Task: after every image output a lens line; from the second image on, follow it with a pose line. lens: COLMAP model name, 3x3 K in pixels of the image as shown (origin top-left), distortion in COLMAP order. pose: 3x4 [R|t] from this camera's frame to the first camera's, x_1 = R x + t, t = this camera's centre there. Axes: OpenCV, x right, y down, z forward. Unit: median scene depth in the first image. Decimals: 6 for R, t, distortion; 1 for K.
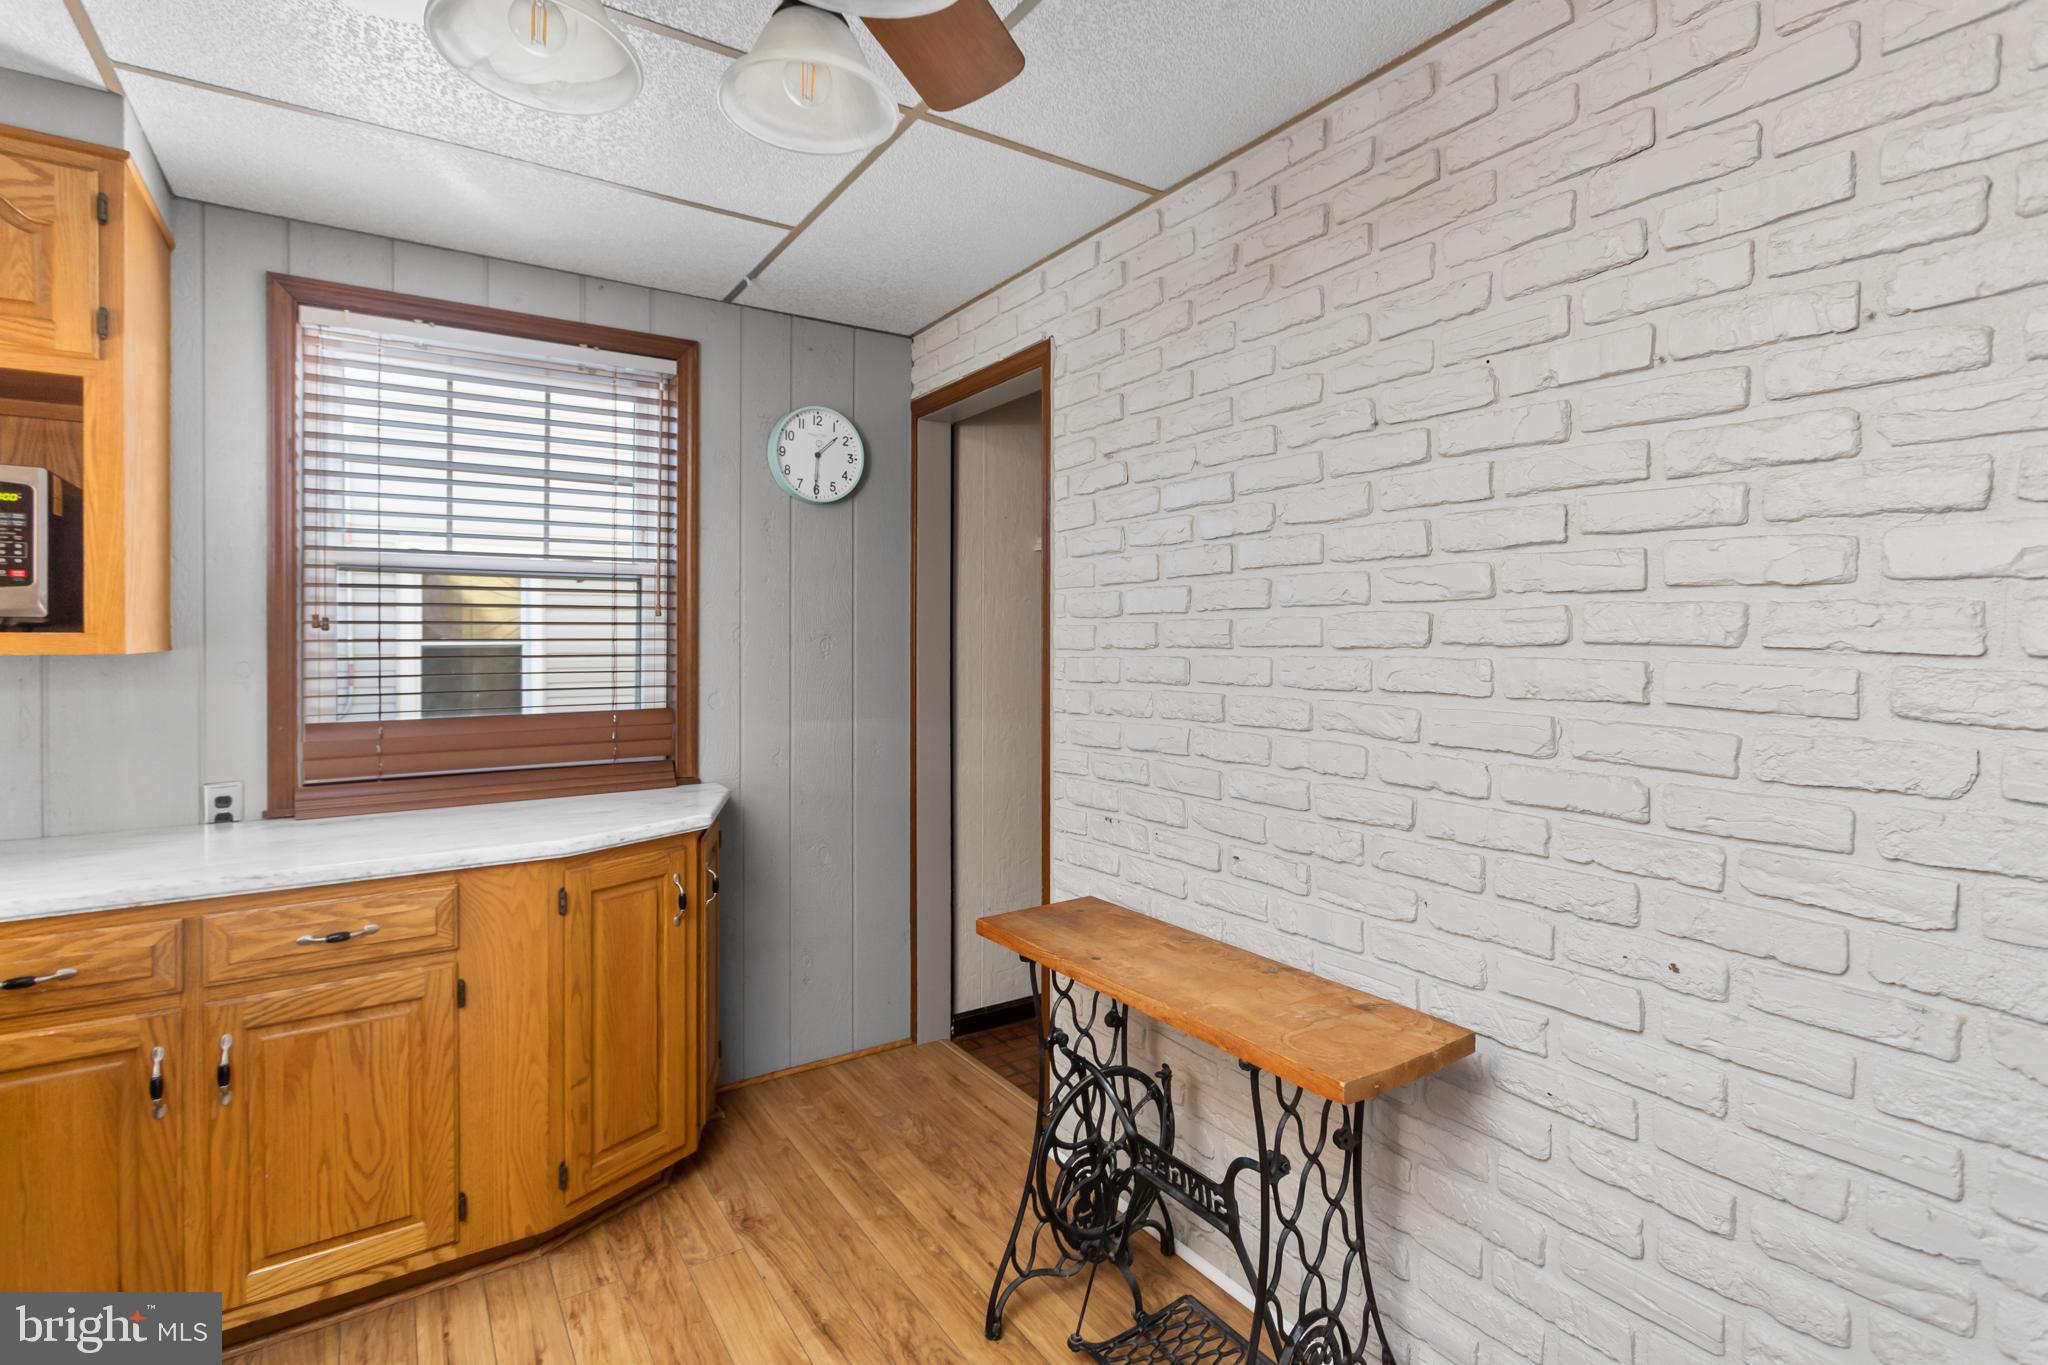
lens RADIAL K [[980.6, 0, 1022.0], [0, 980.6, 640.3], [0, 0, 1]] dist [0.000074, 0.001175]
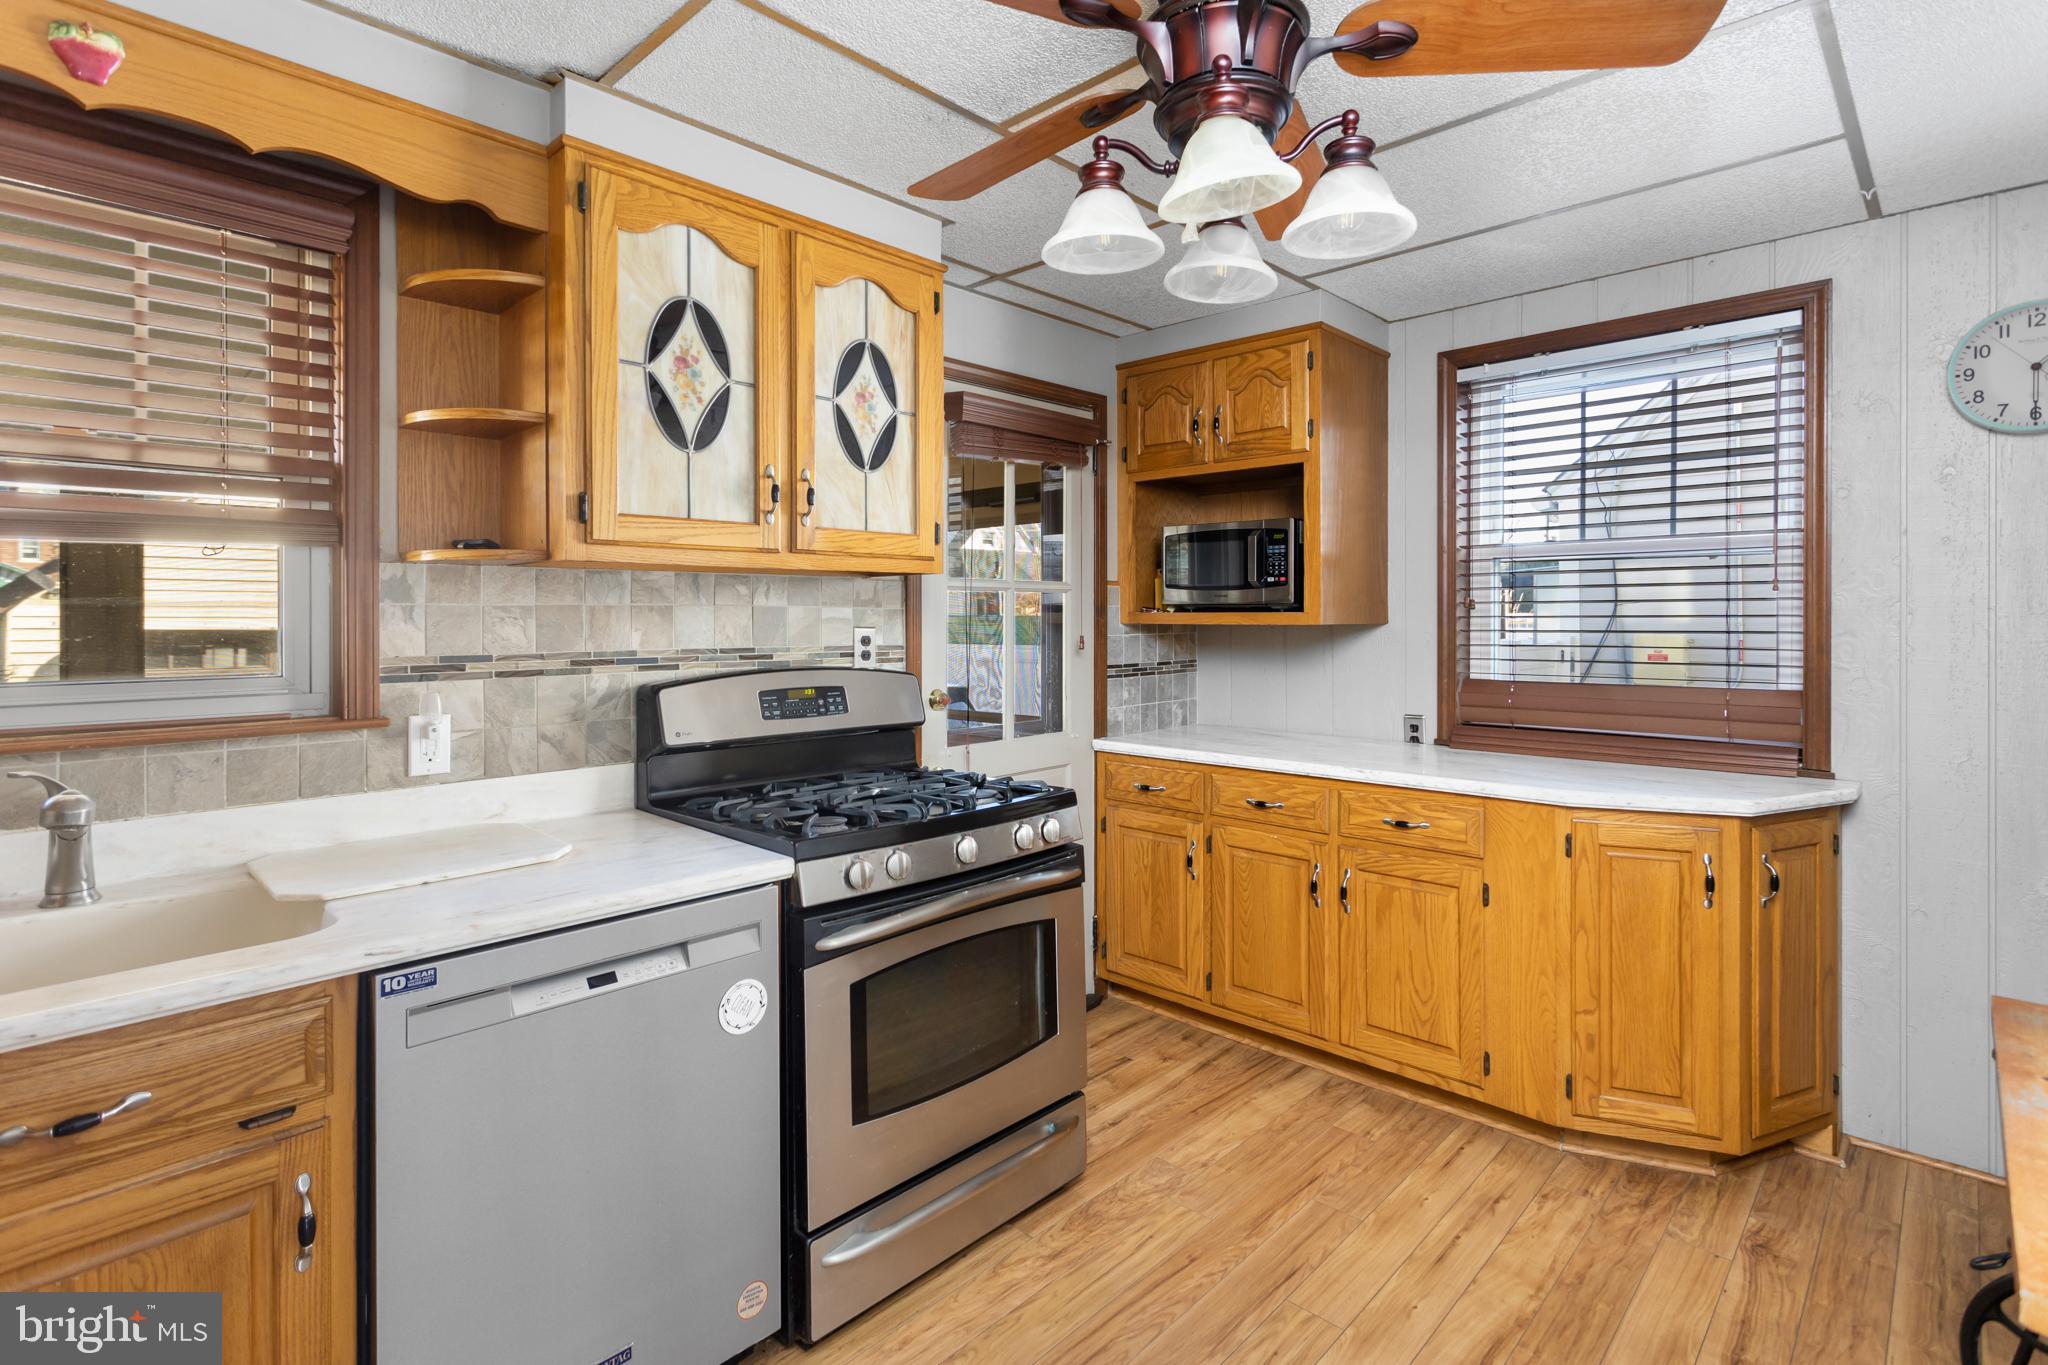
lens RADIAL K [[980.6, 0, 1020.7], [0, 980.6, 614.2], [0, 0, 1]] dist [0.000074, 0.001175]
pose [[0.210290, -0.003141, -0.977634, 0.522969], [-0.000371, 0.999995, -0.003293, 0.001030], [0.977639, 0.001055, 0.210288, 0.137675]]
